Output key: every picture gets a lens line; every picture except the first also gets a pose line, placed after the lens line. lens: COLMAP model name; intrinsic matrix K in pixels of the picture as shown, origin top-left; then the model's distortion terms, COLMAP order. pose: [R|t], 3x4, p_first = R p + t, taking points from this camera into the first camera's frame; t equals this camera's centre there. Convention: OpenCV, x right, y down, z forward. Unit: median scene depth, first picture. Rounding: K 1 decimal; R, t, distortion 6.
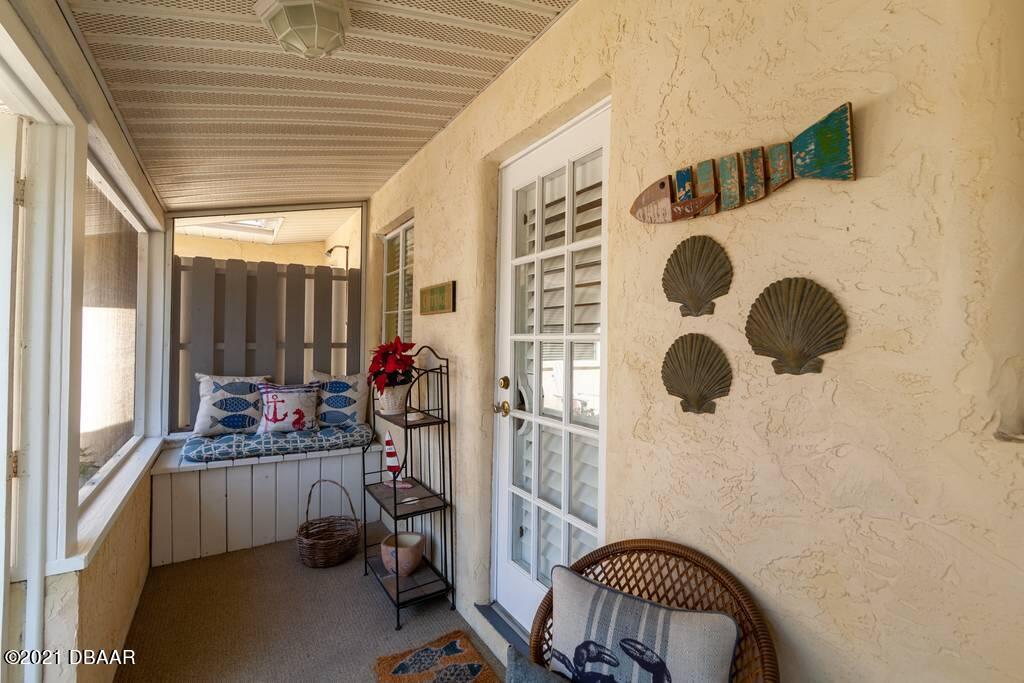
lens RADIAL K [[468.1, 0, 512.0], [0, 468.1, 341.5], [0, 0, 1]] dist [-0.000385, -0.000163]
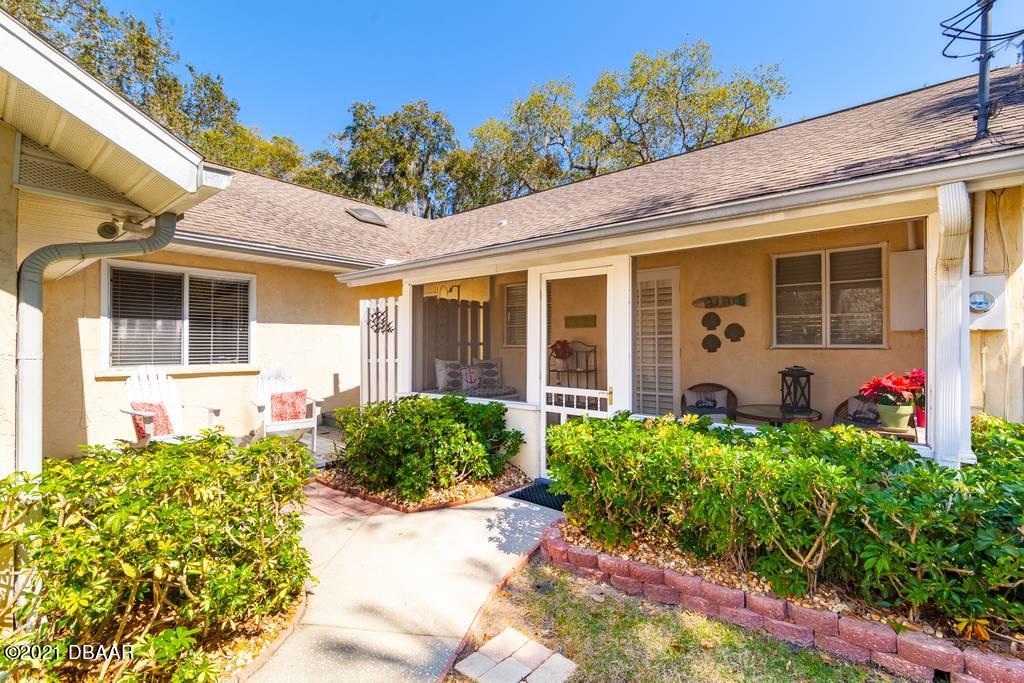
lens RADIAL K [[468.1, 0, 512.0], [0, 468.1, 341.5], [0, 0, 1]] dist [-0.000385, -0.000163]
pose [[0.949233, -0.017506, 0.314087, -2.610174], [0.019789, 0.999796, -0.004082, 0.029060], [-0.313951, 0.010090, 0.949386, -2.434637]]
